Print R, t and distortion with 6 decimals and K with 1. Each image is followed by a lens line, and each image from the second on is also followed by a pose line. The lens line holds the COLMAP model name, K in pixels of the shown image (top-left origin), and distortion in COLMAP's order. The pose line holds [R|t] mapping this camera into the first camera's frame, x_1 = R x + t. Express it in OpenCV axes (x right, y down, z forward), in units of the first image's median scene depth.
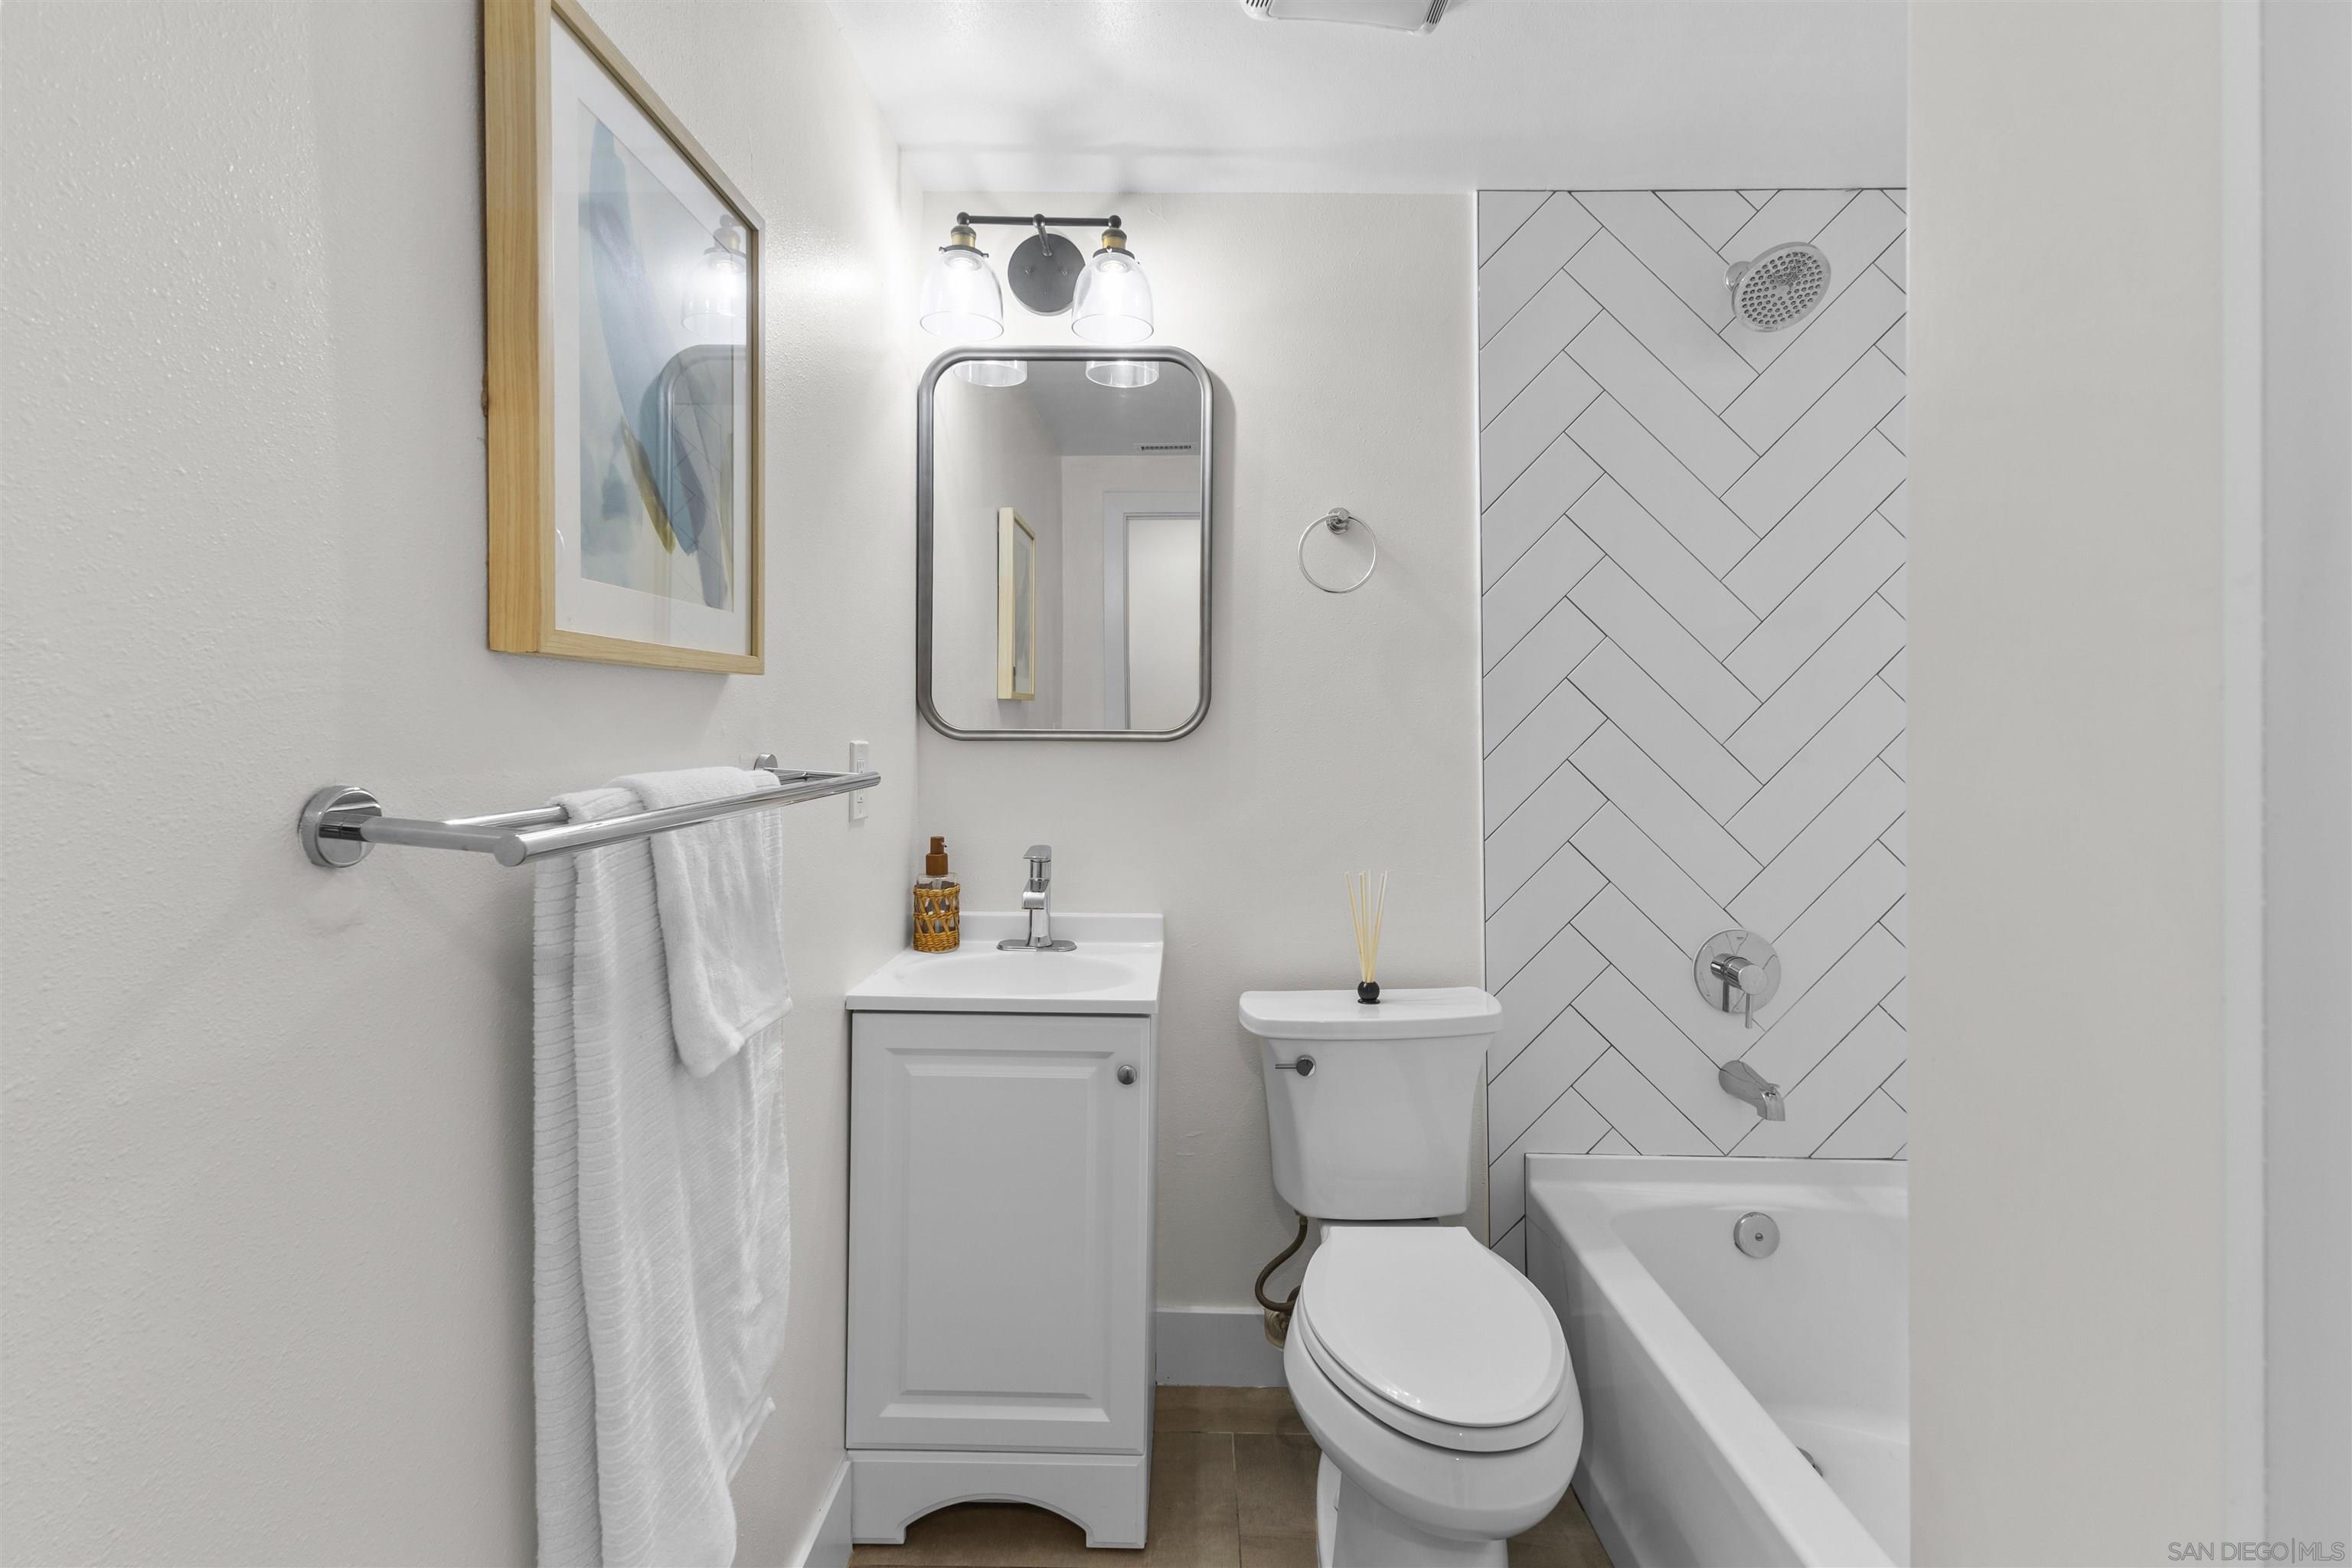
lens RADIAL K [[1018.7, 0, 1173.3], [0, 1018.7, 800.5], [0, 0, 1]] dist [0.008976, -0.000196]
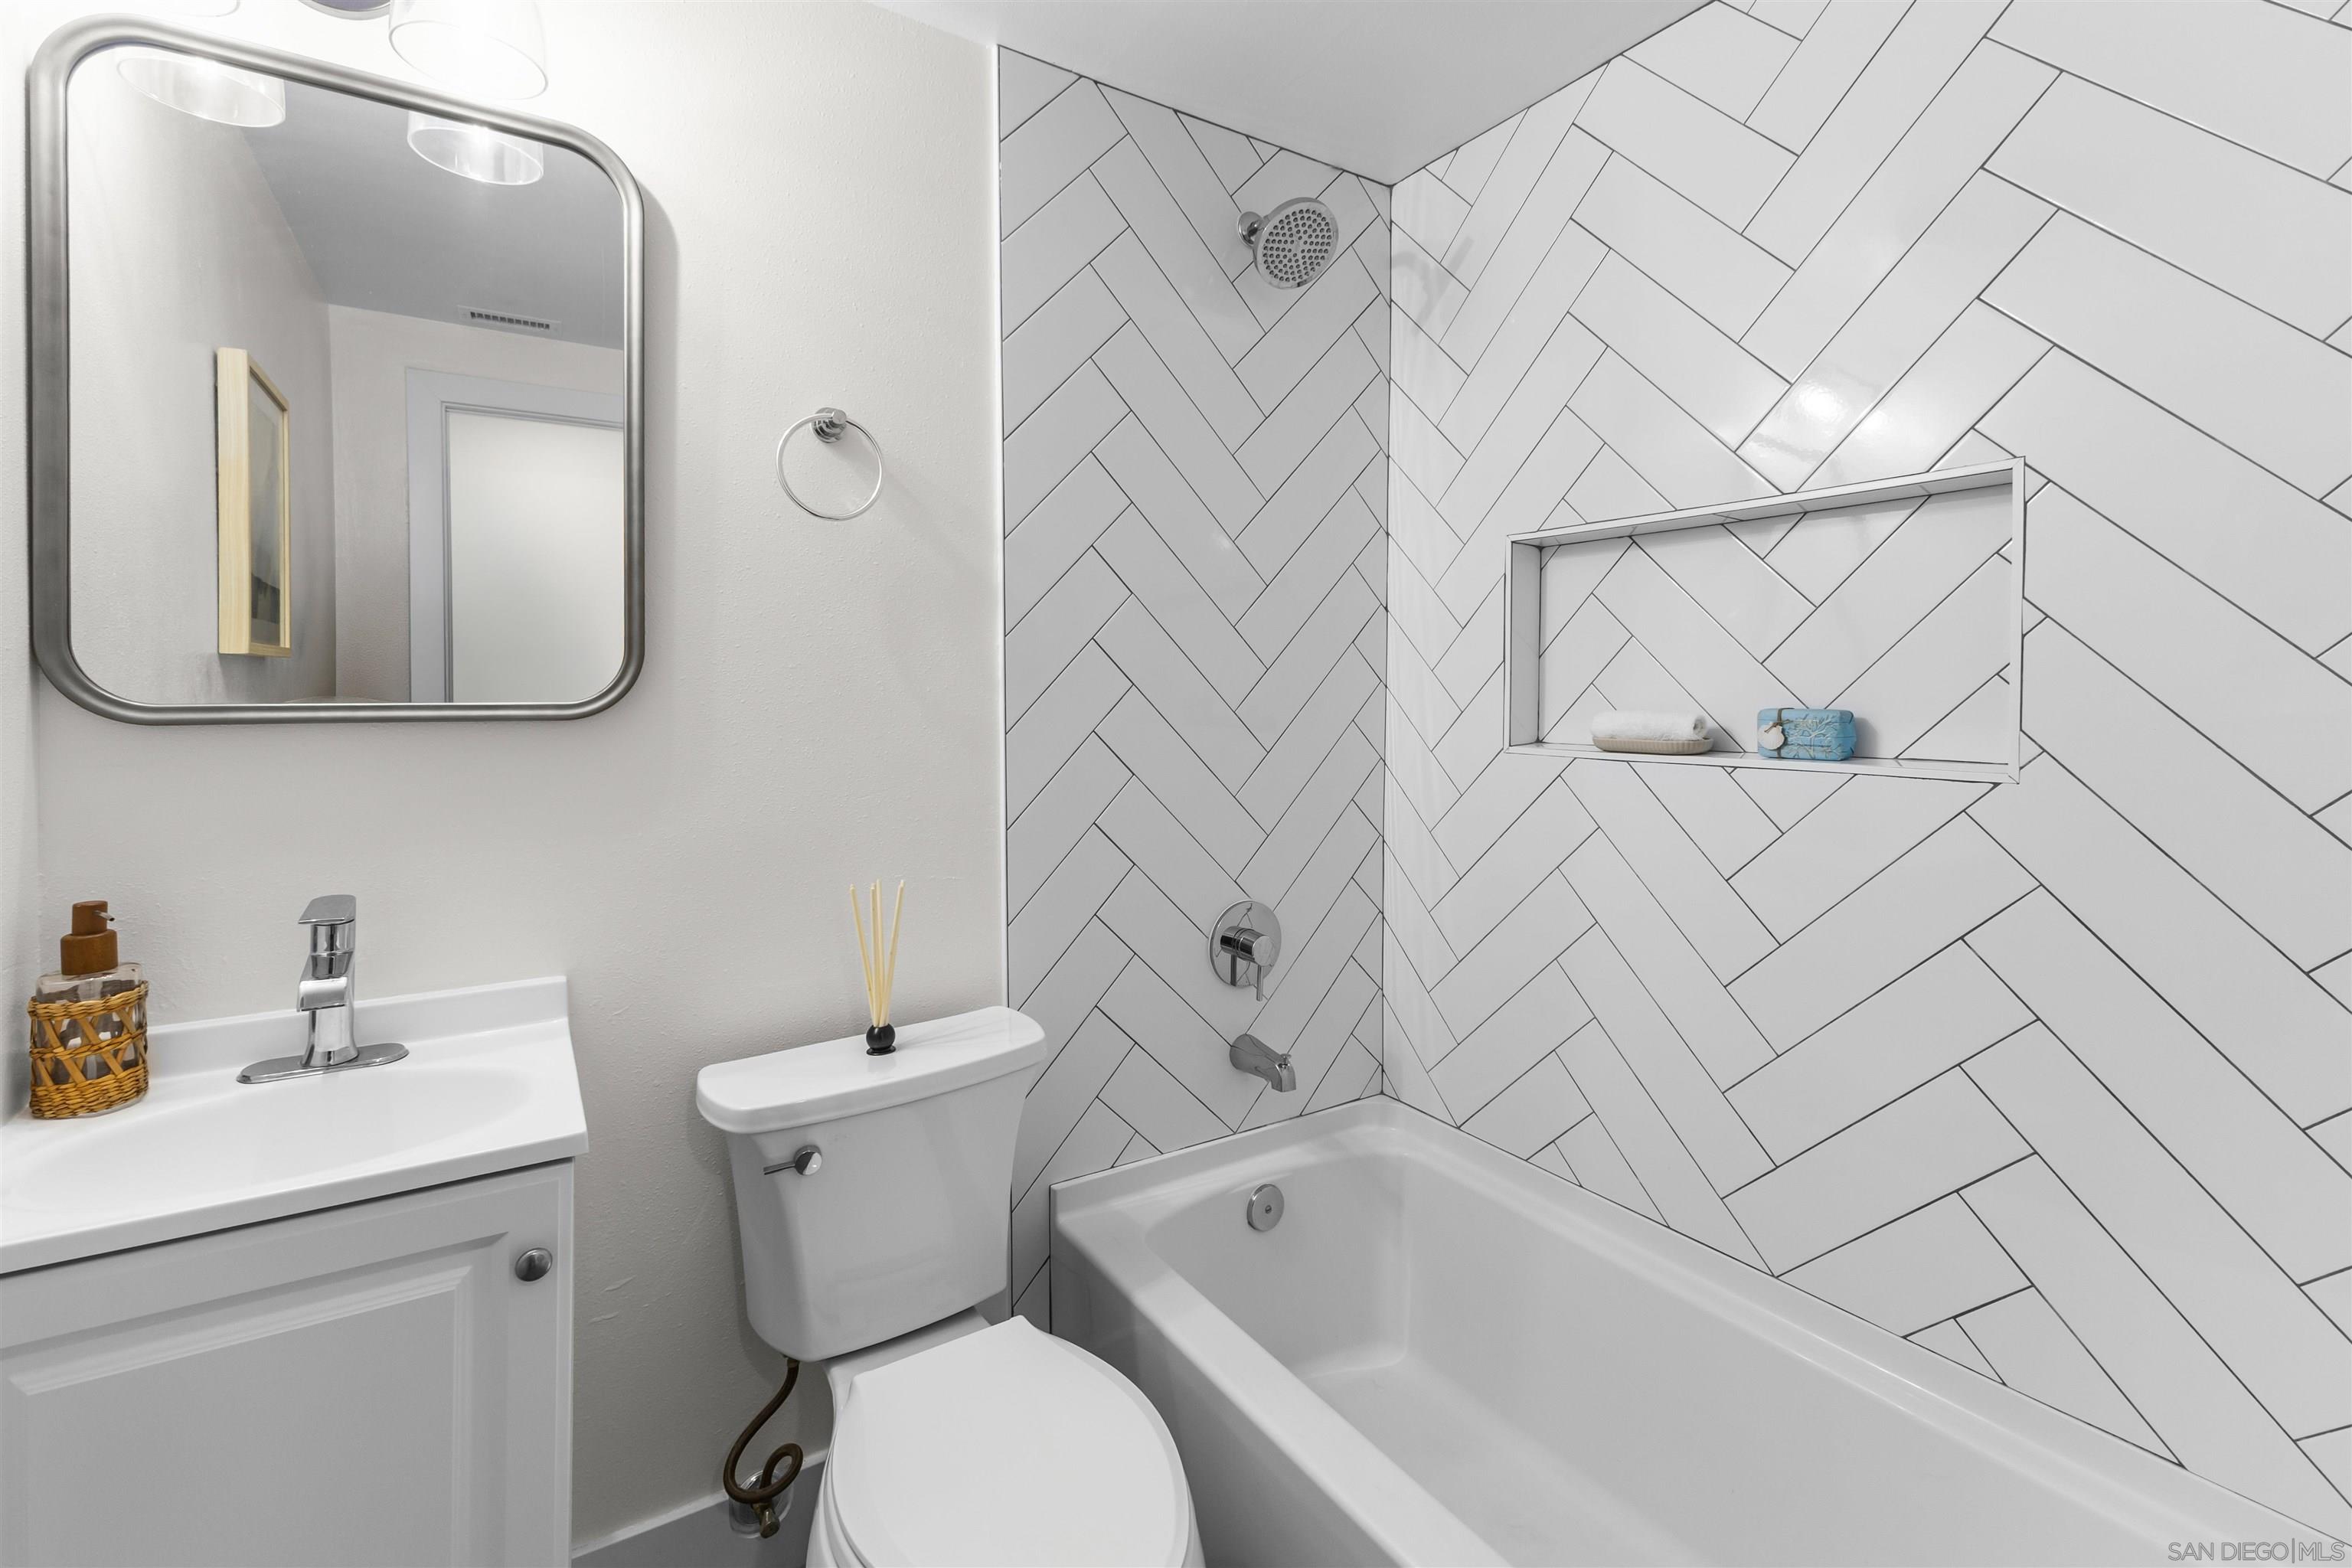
lens RADIAL K [[1043.0, 0, 1168.9], [0, 1043.0, 729.1], [0, 0, 1]] dist [0.012555, -0.003997]
pose [[0.838615, -0.024417, 0.544178, -0.050099], [0.045988, 0.998602, -0.026063, -0.015355], [-0.542781, 0.046882, 0.838565, 0.205057]]
